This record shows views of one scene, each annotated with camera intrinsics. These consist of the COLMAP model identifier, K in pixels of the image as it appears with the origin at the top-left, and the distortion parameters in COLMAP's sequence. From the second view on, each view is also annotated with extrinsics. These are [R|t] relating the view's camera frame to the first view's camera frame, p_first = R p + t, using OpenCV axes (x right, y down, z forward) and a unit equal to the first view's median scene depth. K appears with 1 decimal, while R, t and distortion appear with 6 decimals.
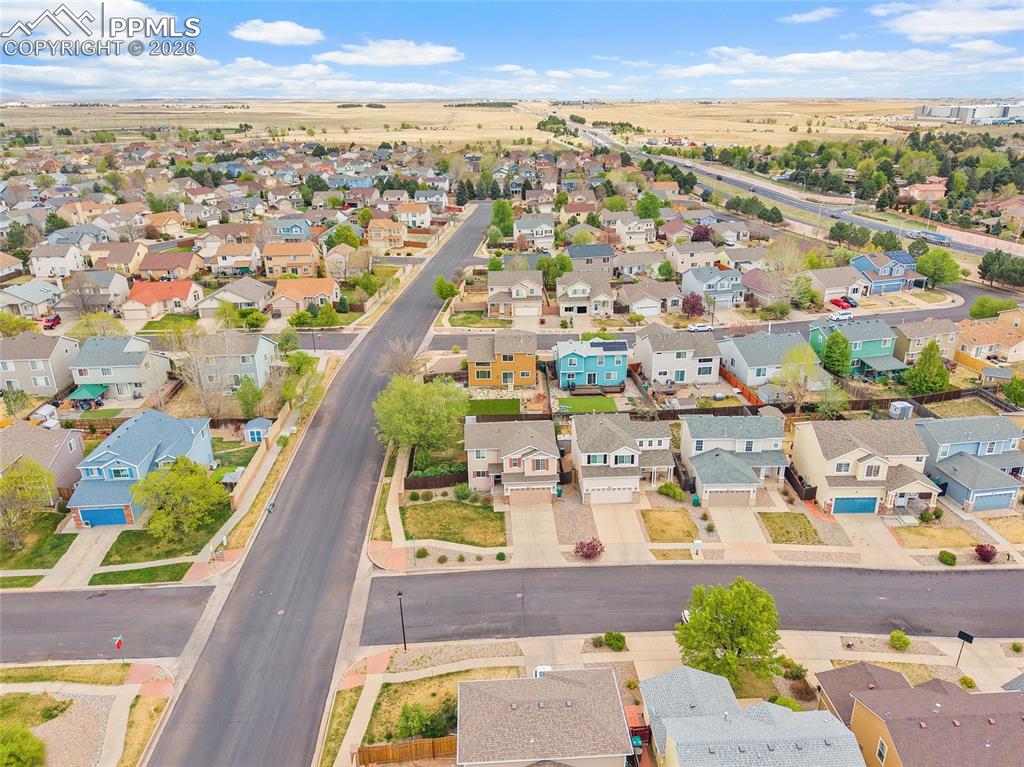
lens RADIAL K [[734.7, 0, 512.3], [0, 734.7, 362.7], [0, 0, 1]] dist [0.057395, -0.083698]
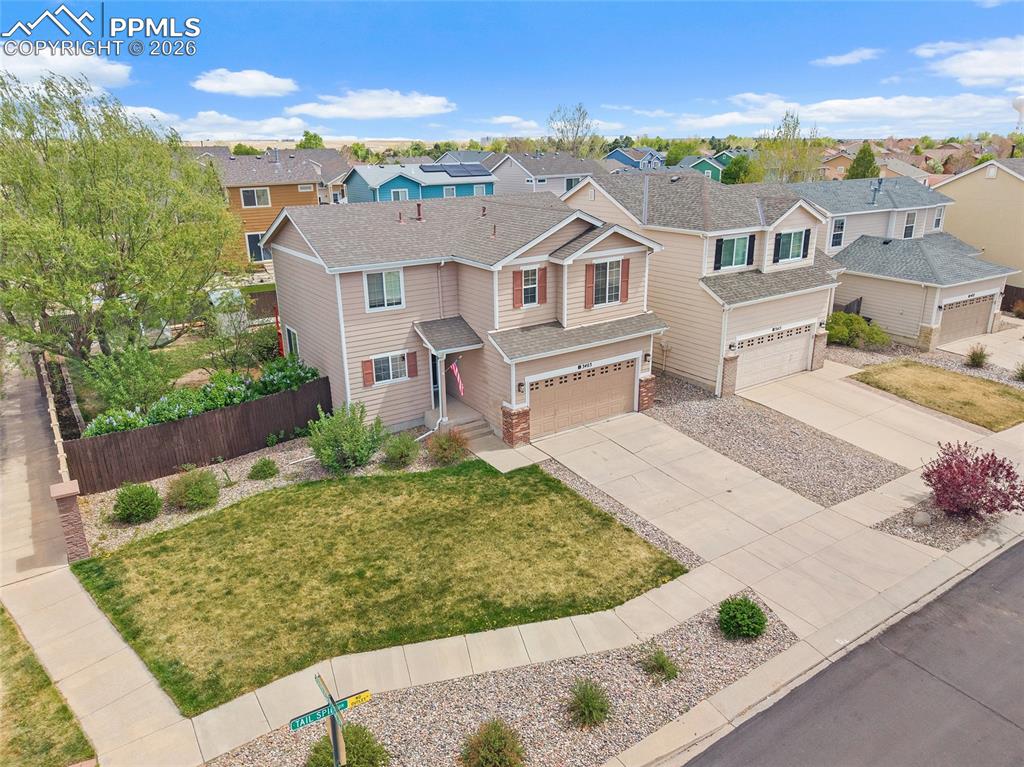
lens RADIAL K [[711.9, 0, 512.0], [0, 711.9, 383.5], [0, 0, 1]] dist [0.074147, -0.108398]
pose [[0.854699, -0.162868, 0.492914, -0.137723], [0.176591, 0.984102, 0.018961, 0.161670], [-0.488165, 0.070838, 0.869872, 0.751120]]
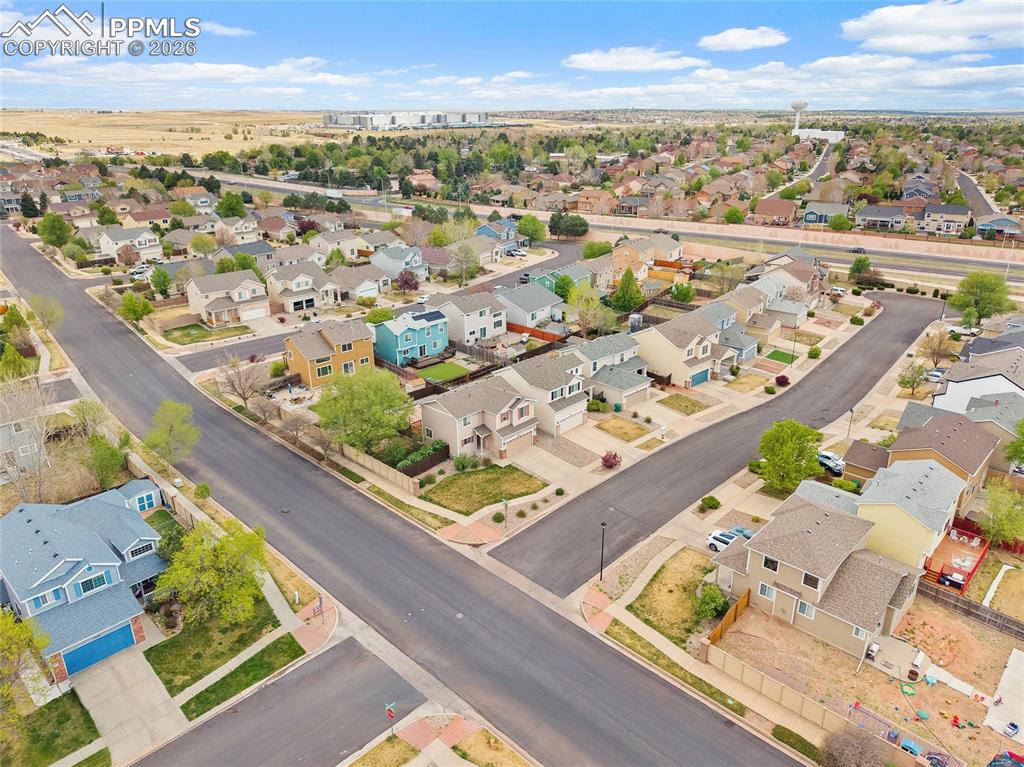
lens RADIAL K [[711.9, 0, 512.0], [0, 711.9, 383.5], [0, 0, 1]] dist [0.074147, -0.108398]
pose [[0.725745, -0.238964, 0.645129, -0.613468], [0.226432, 0.968459, 0.104002, -0.012108], [-0.649633, 0.070598, 0.756963, 0.219087]]
